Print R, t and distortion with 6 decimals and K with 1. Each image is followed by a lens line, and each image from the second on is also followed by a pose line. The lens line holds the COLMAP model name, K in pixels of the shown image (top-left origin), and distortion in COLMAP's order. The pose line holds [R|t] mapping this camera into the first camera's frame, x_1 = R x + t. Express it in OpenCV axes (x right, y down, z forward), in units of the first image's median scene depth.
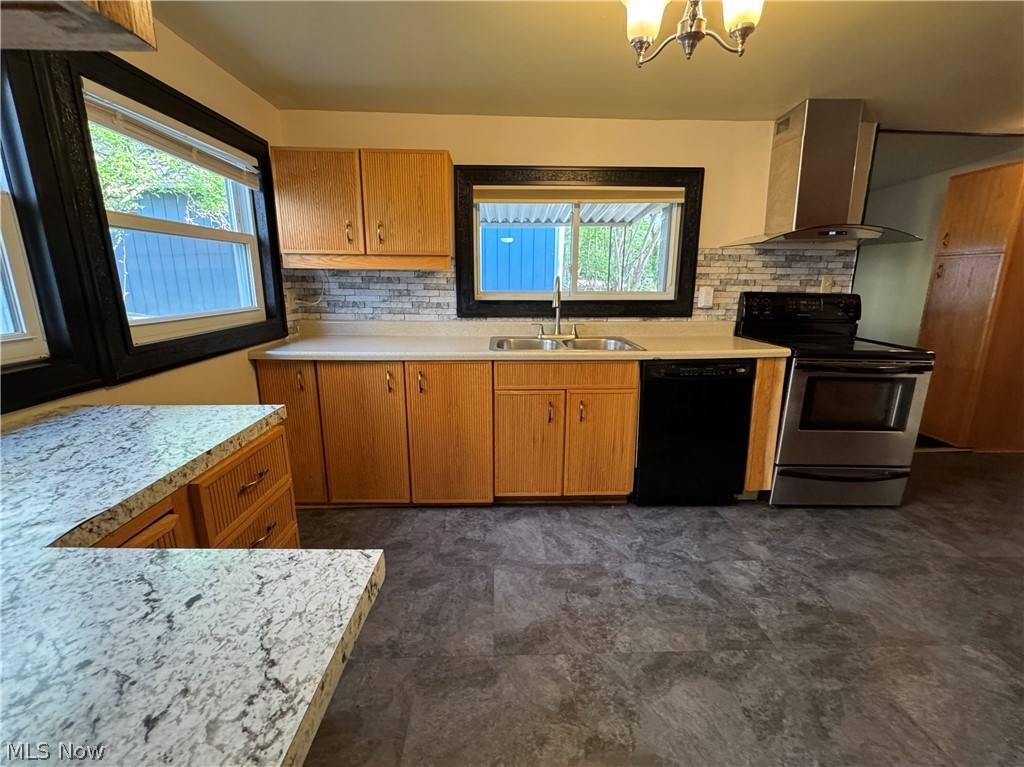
lens RADIAL K [[450.8, 0, 513.5], [0, 450.8, 382.7], [0, 0, 1]] dist [-0.005197, -0.000279]
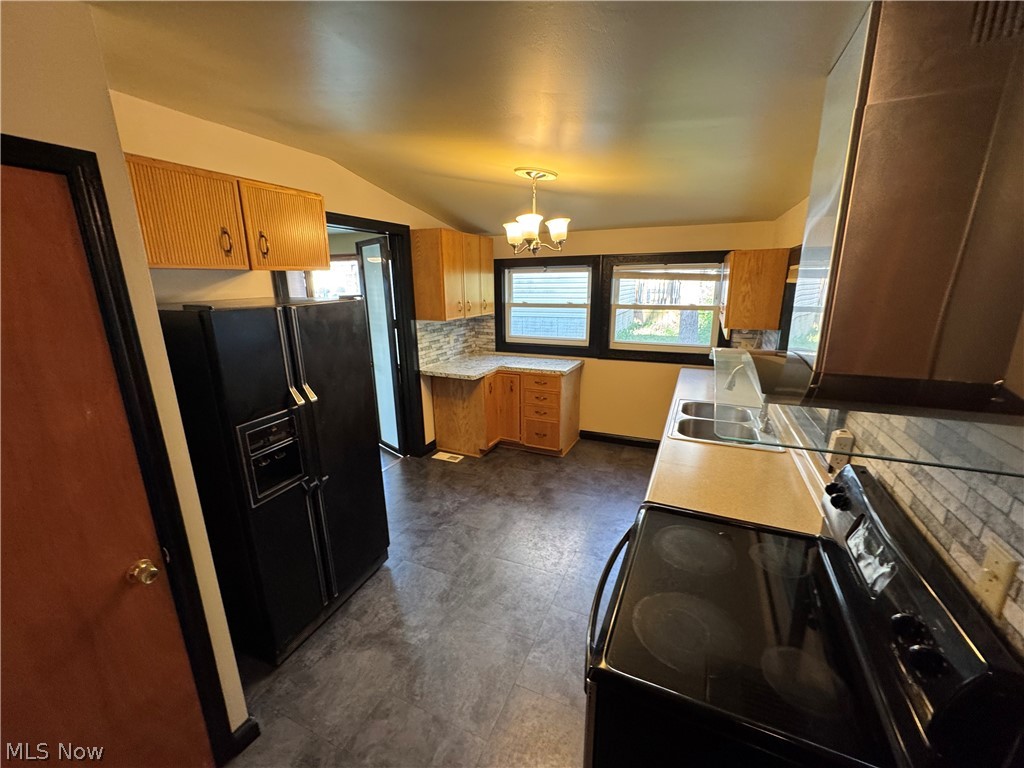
lens RADIAL K [[412.1, 0, 513.7], [0, 412.1, 384.1], [0, 0, 1]] dist [-0.002175, -0.000223]
pose [[-0.438607, 0.222579, -0.870679, 1.026178], [-0.193060, 0.922886, 0.333179, -0.354413], [0.877697, 0.314228, -0.361814, 0.811072]]
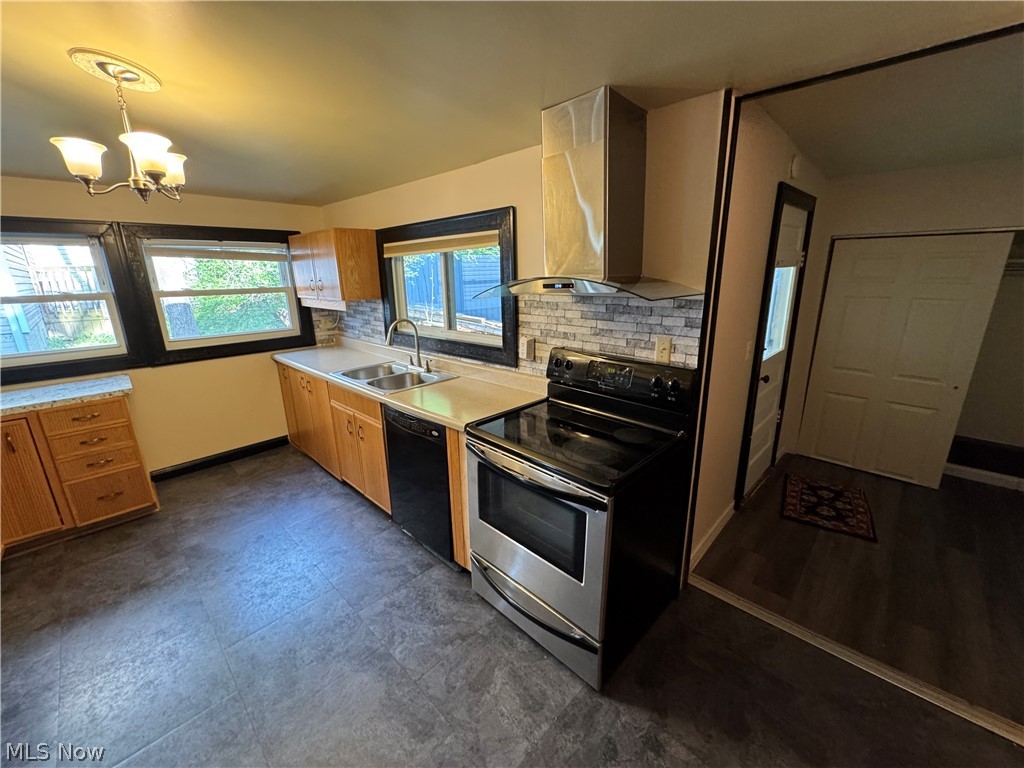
lens RADIAL K [[412.1, 0, 508.7], [0, 412.1, 385.0], [0, 0, 1]] dist [-0.002175, -0.000223]
pose [[0.695621, 0.172200, -0.697466, 0.992965], [-0.142457, 0.984633, 0.101019, -0.196987], [0.704143, 0.029088, 0.709462, 0.400139]]
